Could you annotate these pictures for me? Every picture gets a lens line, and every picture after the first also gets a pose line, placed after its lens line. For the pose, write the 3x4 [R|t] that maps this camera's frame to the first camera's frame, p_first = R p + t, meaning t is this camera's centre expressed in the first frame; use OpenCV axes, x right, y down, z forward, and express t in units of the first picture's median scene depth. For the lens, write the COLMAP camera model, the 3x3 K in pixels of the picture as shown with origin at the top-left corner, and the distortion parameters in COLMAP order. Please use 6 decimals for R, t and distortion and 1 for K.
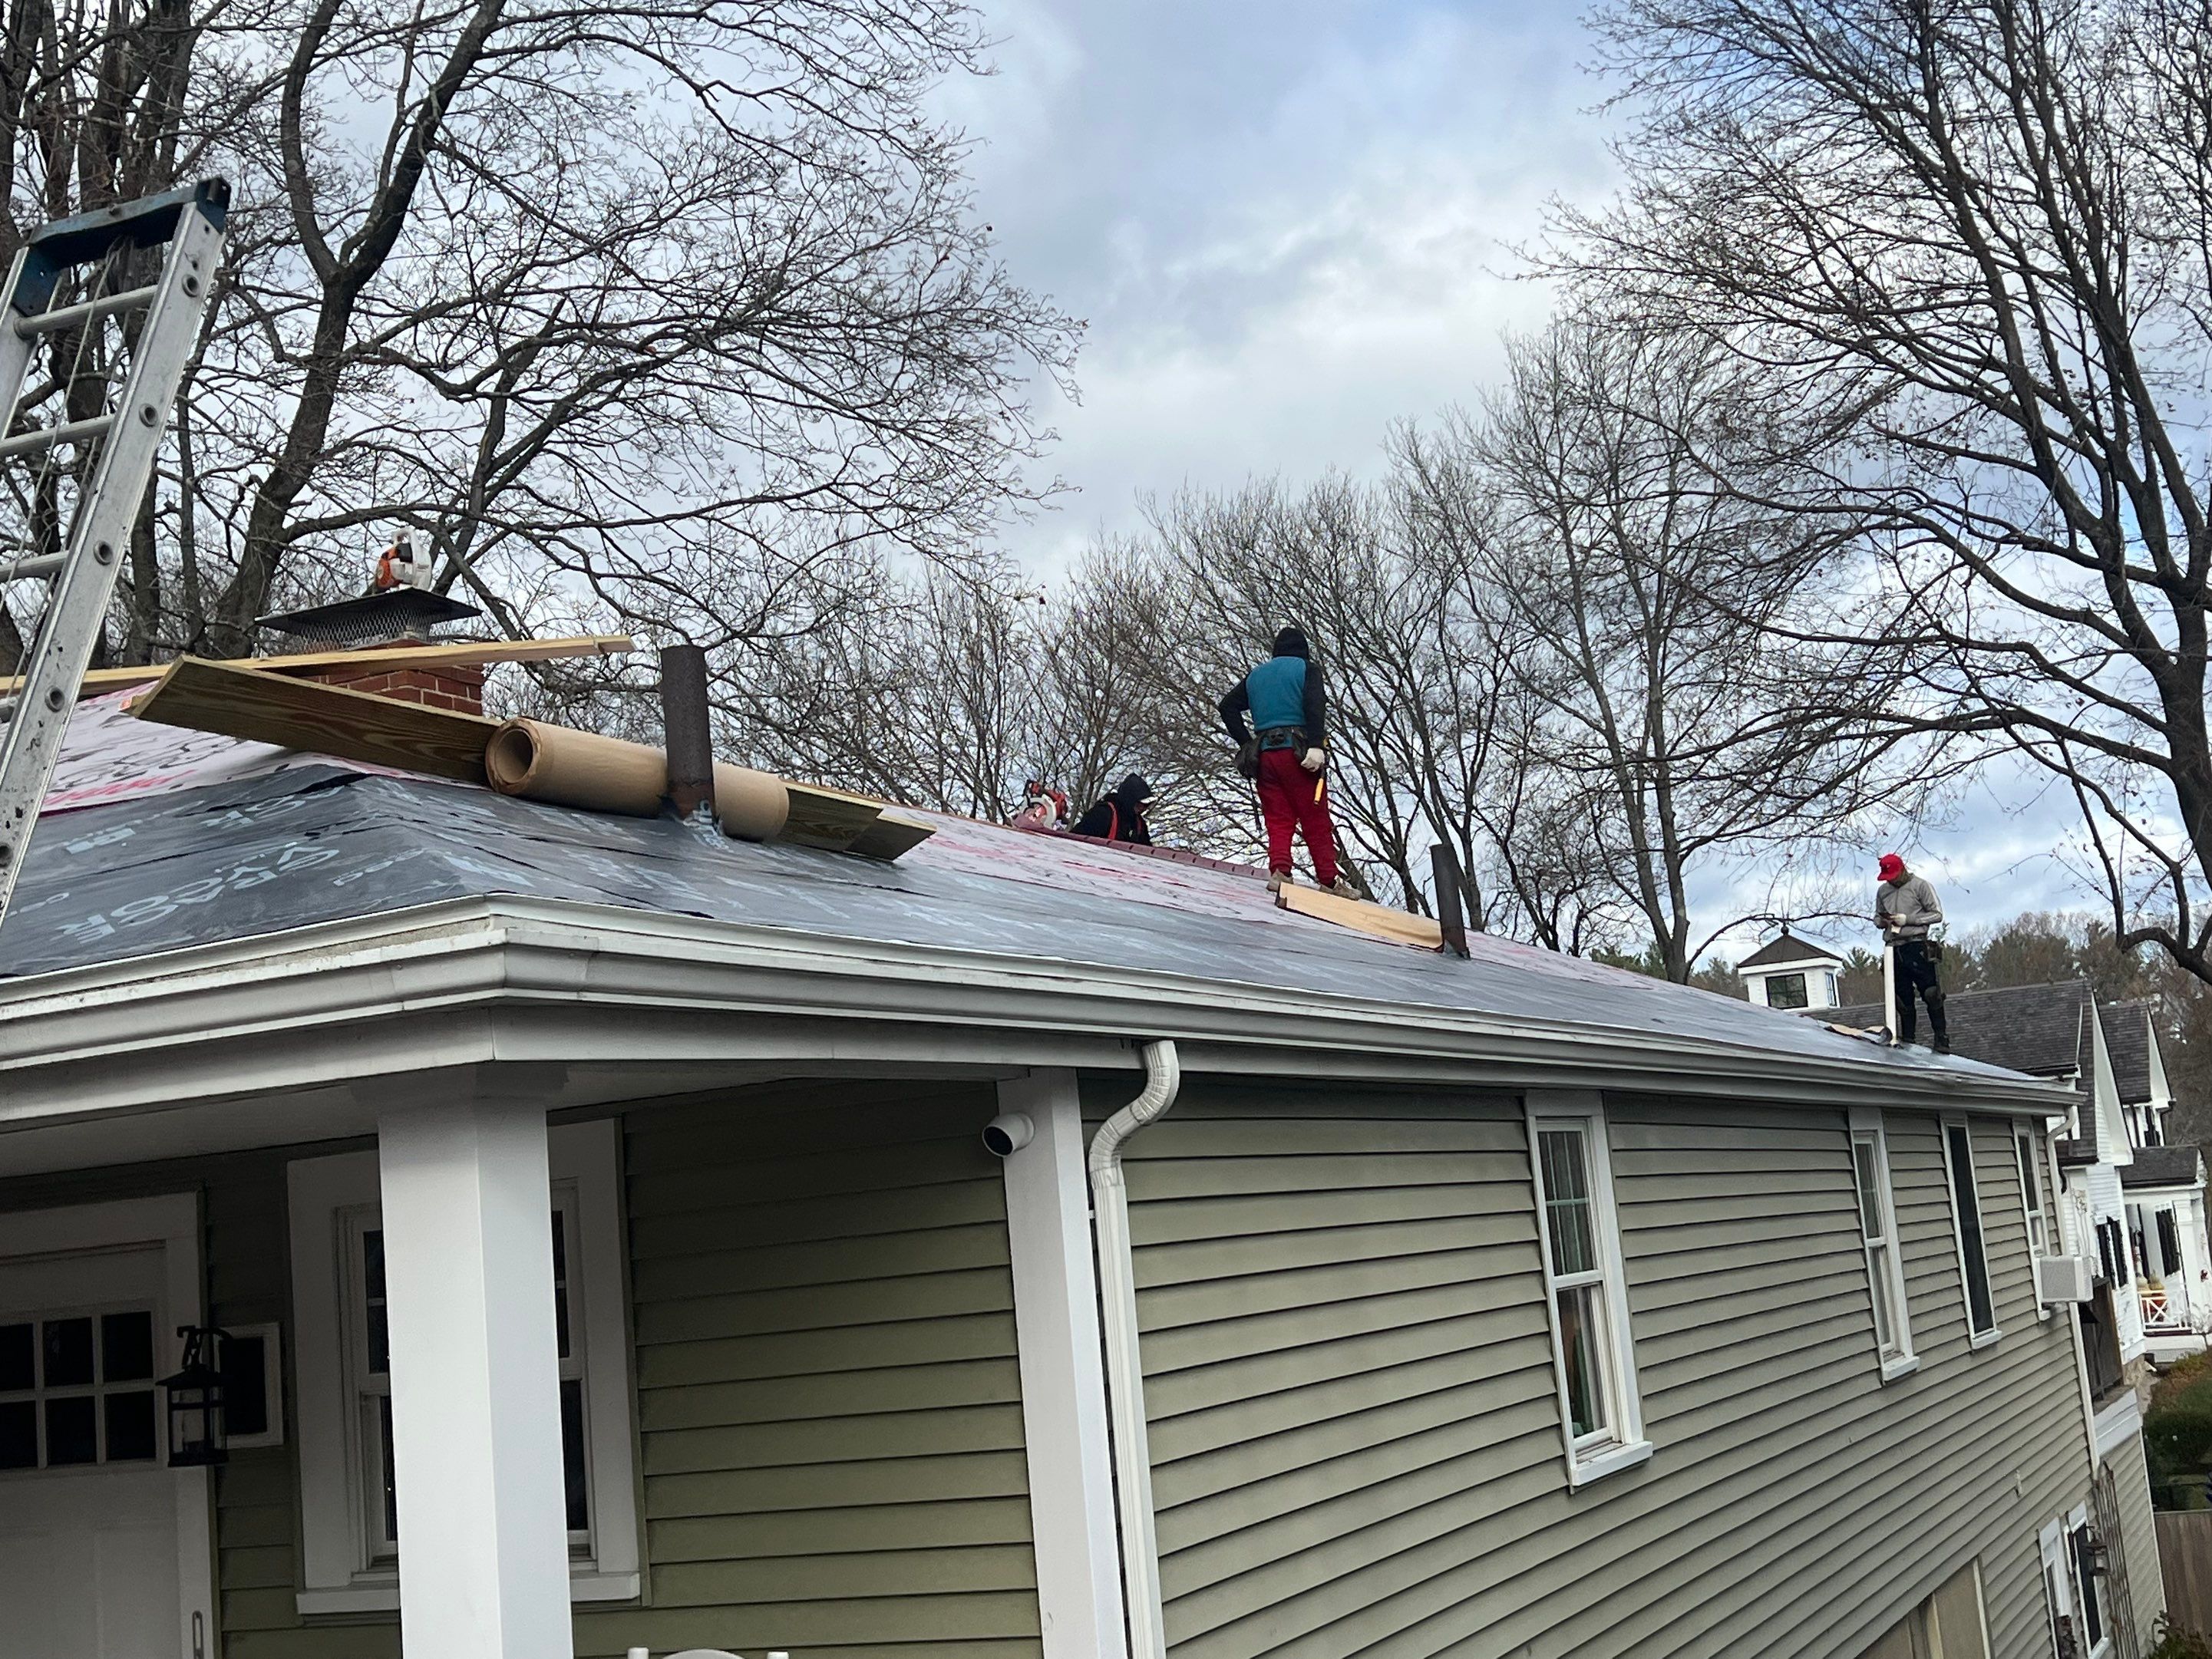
lens RADIAL K [[2977.3, 0, 1131.8], [0, 2977.3, 824.6], [0, 0, 1]] dist [0.165138, 0.000000]
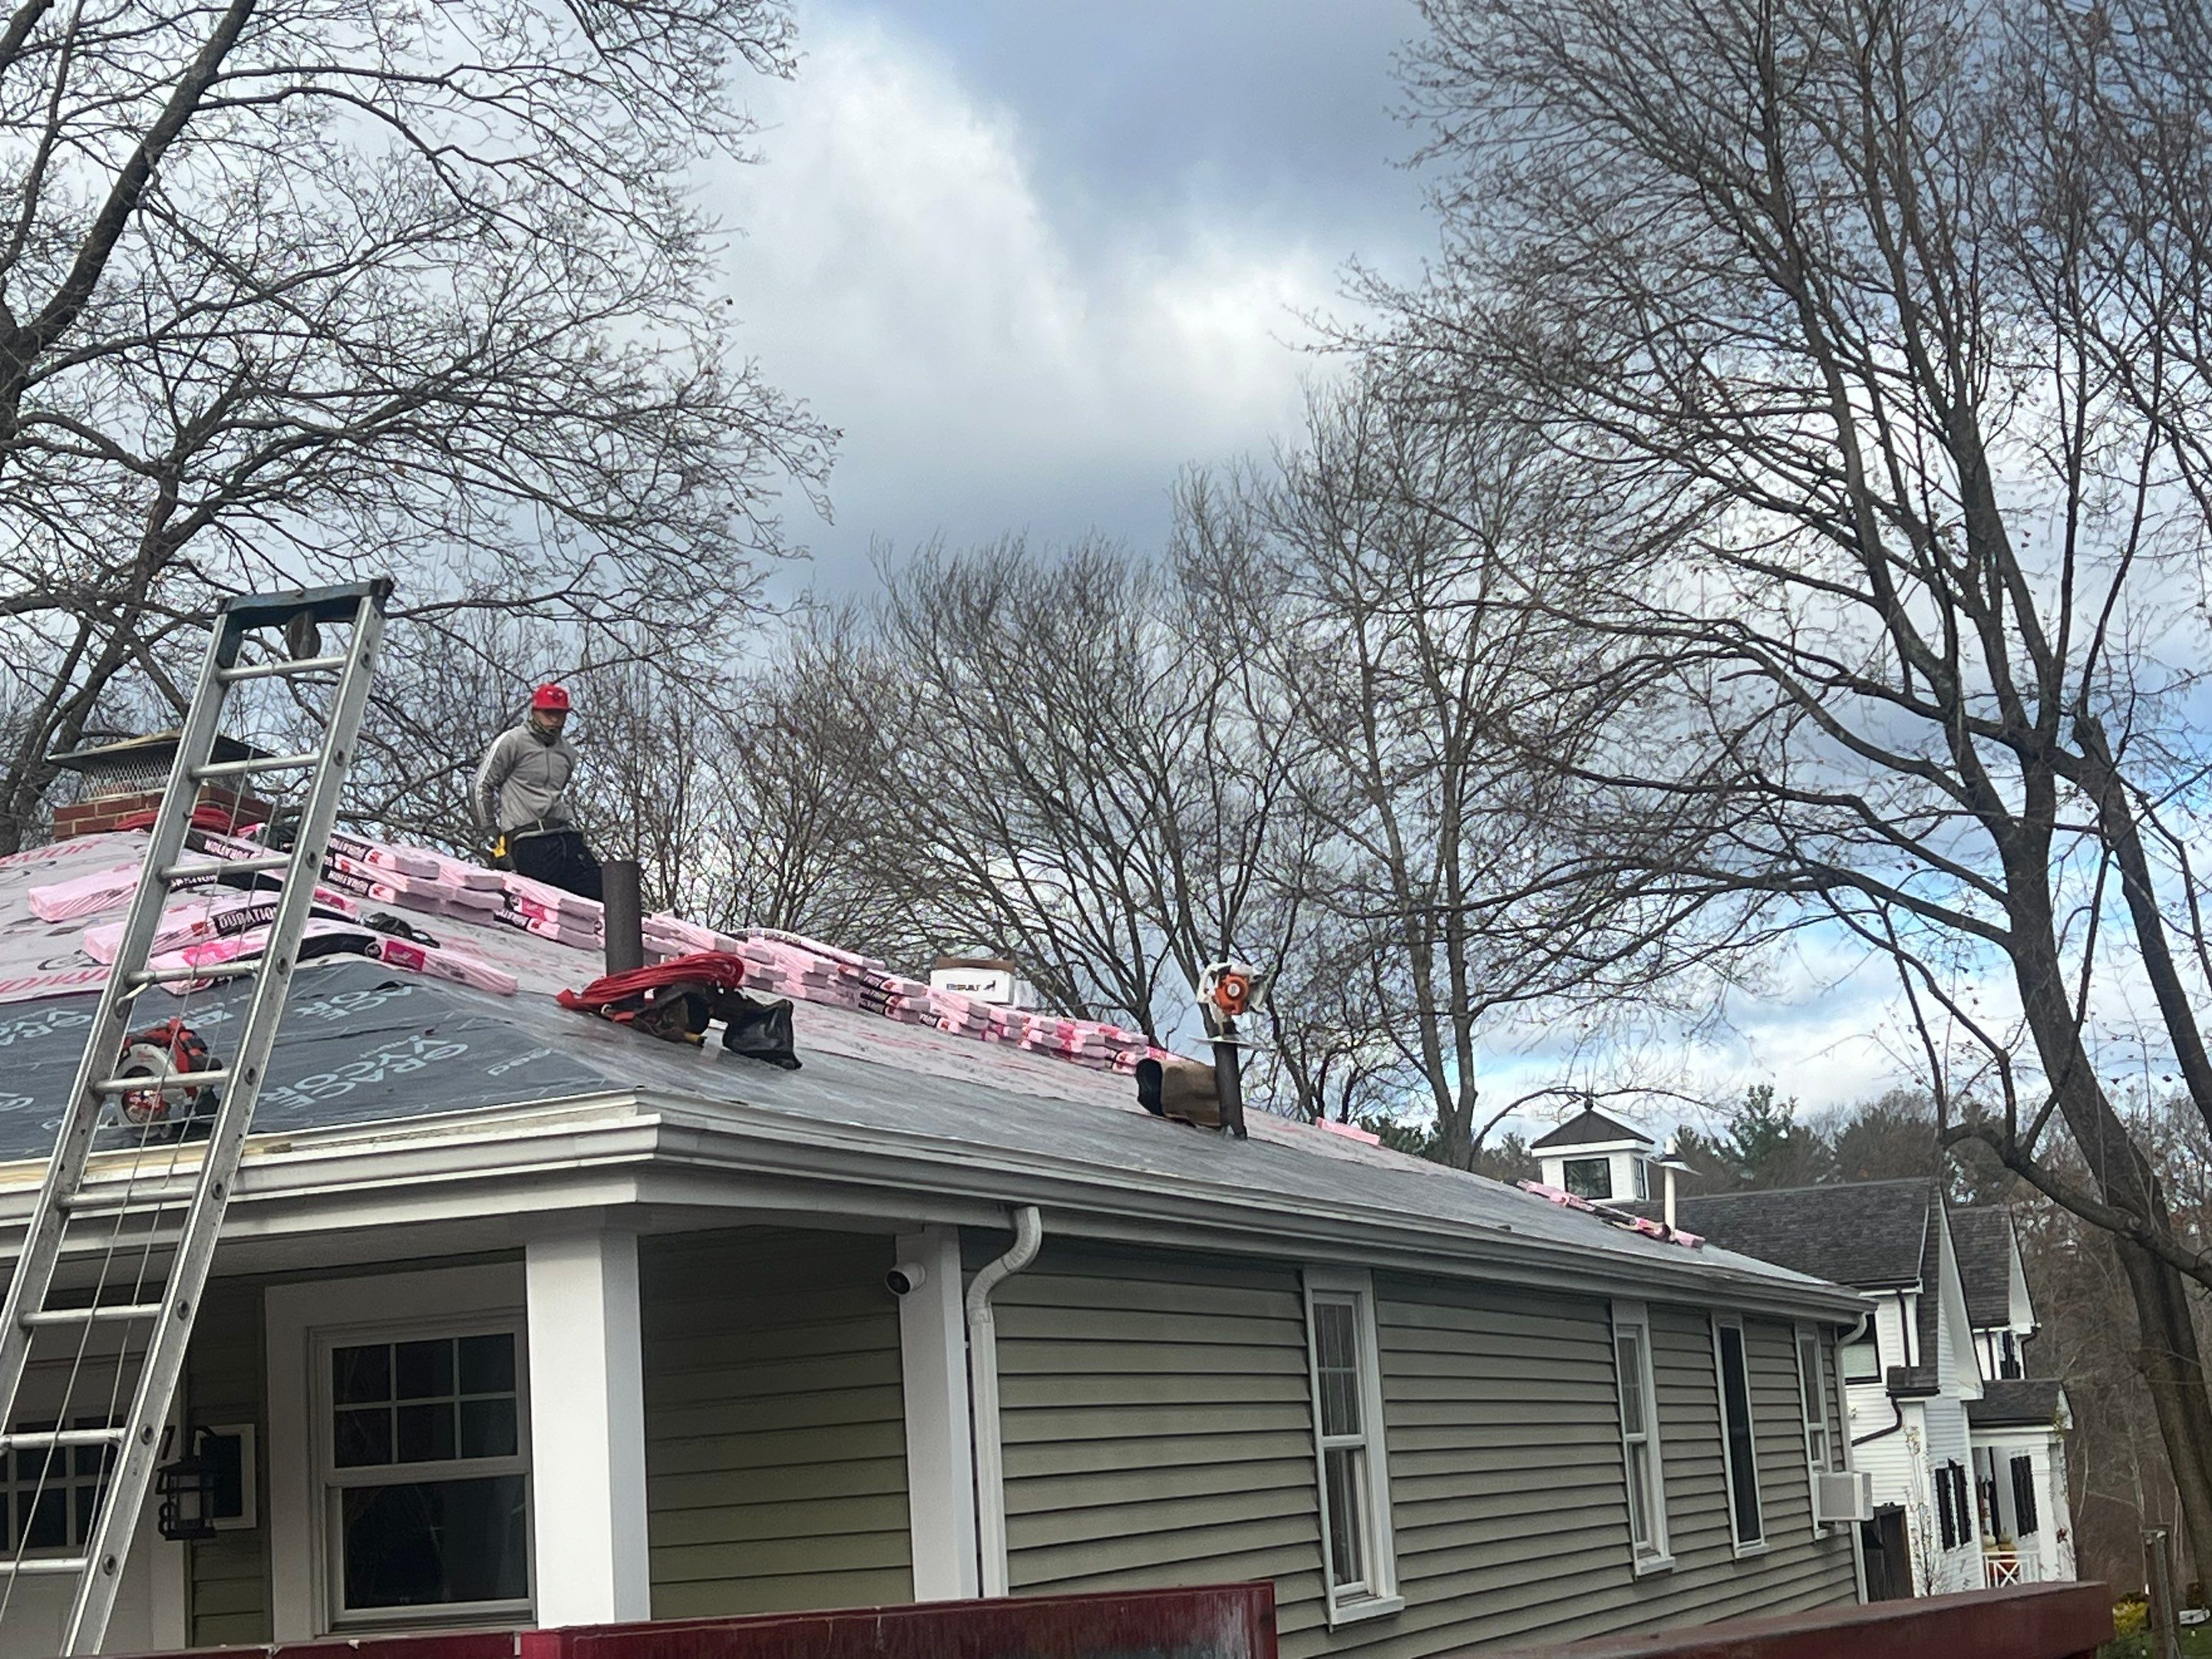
lens RADIAL K [[3863.5, 0, 1152.6], [0, 3863.5, 843.3], [0, 0, 1]] dist [0.263844, 0.000000]
pose [[0.994499, 0.042143, 0.095897, -0.031174], [-0.039766, 0.998856, -0.026563, -0.012019], [-0.096907, 0.022603, 0.995037, -0.194480]]
